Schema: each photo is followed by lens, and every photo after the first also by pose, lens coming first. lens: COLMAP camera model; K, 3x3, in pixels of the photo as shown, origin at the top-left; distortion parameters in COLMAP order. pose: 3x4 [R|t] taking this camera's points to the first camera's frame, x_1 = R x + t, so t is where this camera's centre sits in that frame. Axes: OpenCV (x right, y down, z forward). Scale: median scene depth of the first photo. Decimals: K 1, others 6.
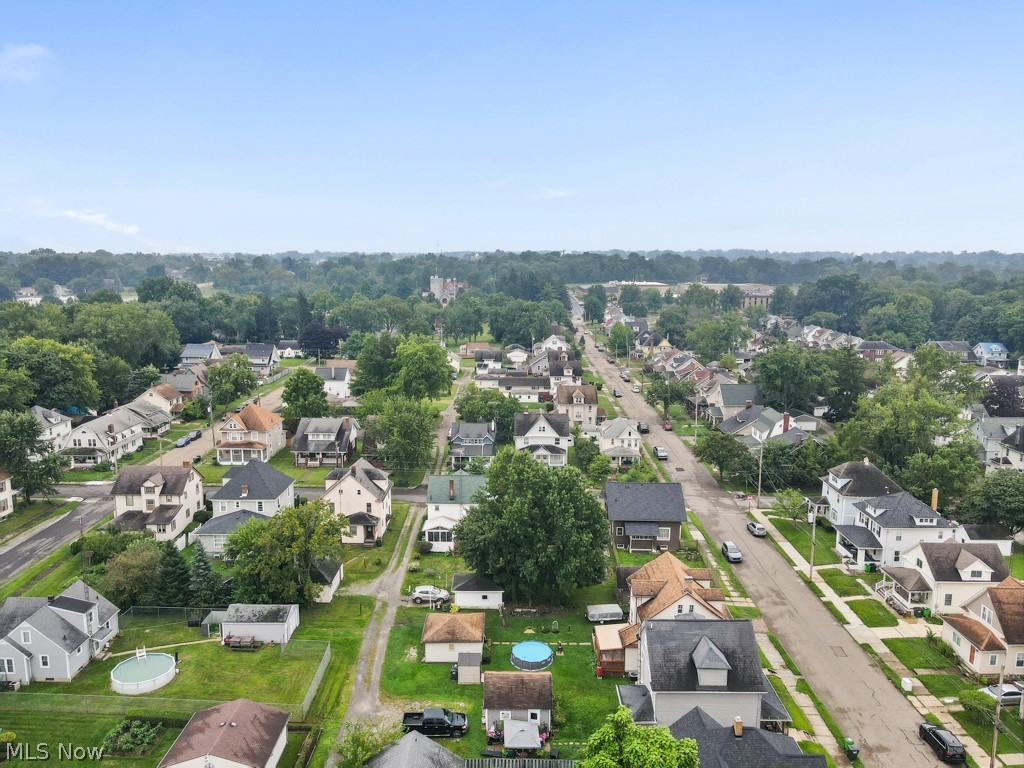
lens RADIAL K [[765.4, 0, 512.0], [0, 765.4, 384.0], [0, 0, 1]] dist [0.010346, 0.013020]
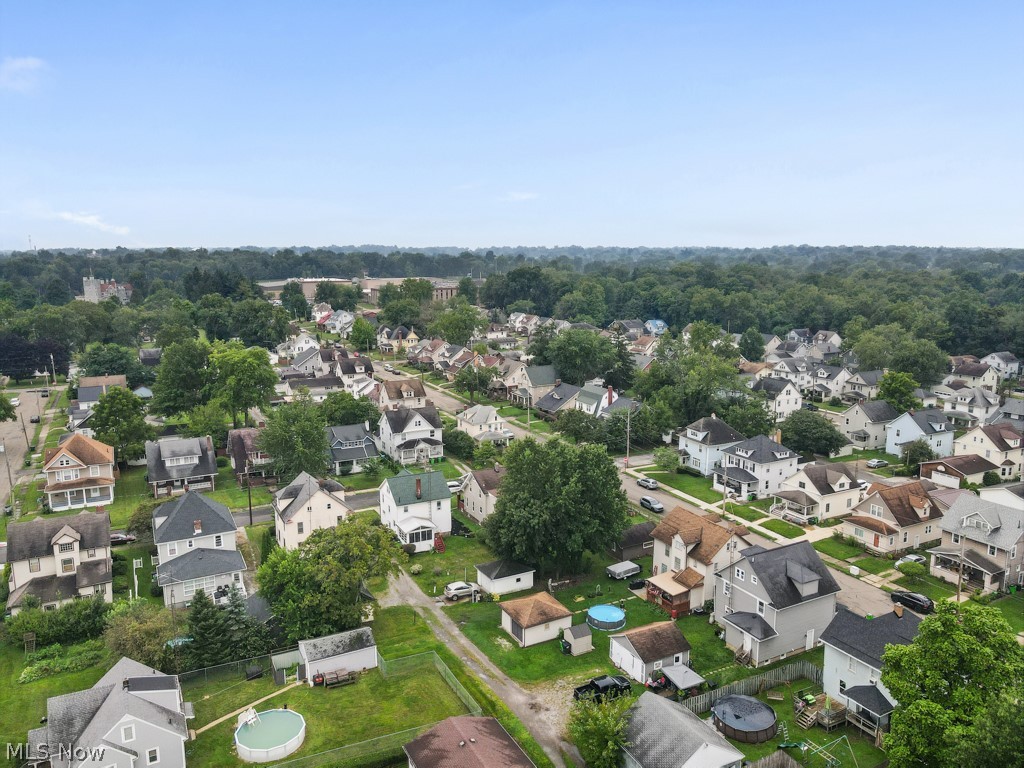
lens RADIAL K [[749.3, 0, 510.9], [0, 749.3, 384.0], [0, 0, 1]] dist [0.008379, 0.021799]
pose [[0.884459, -0.090488, 0.457761, -0.405877], [0.086345, 0.995813, 0.030016, -0.017179], [-0.458560, 0.012977, 0.888569, 0.072983]]
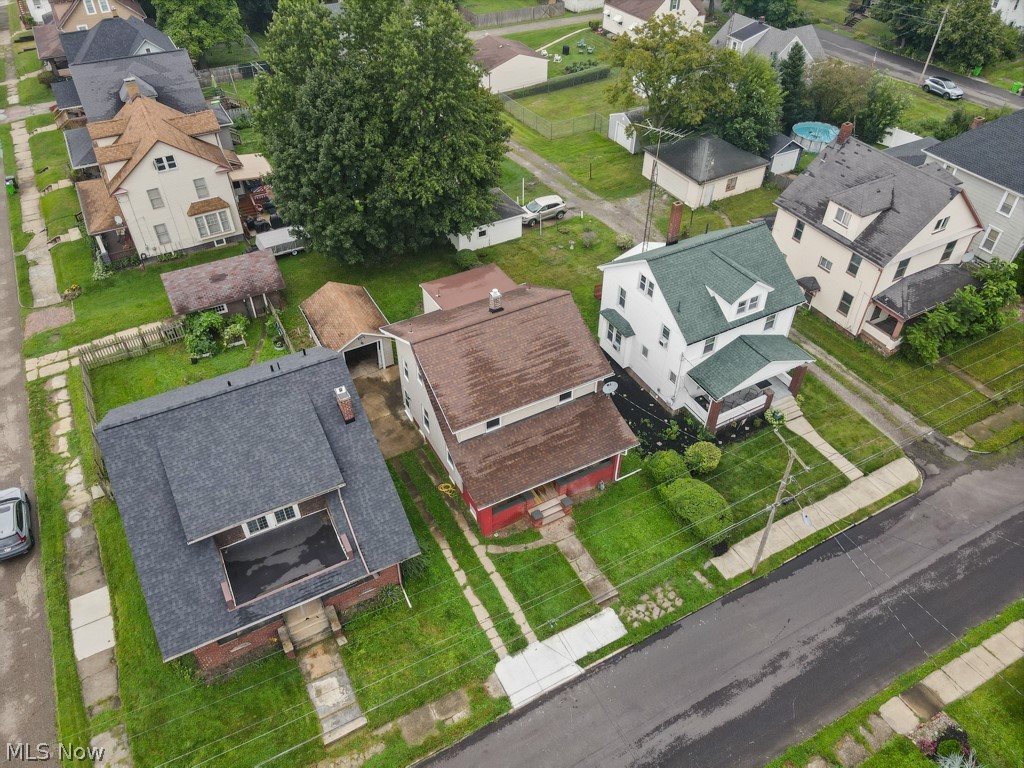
lens RADIAL K [[749.3, 0, 510.9], [0, 749.3, 384.0], [0, 0, 1]] dist [0.008379, 0.021799]
pose [[-0.874575, 0.316984, -0.366931, 0.183936], [-0.085187, 0.644518, 0.759828, -0.117170], [0.477348, 0.695785, -0.536677, 1.239298]]
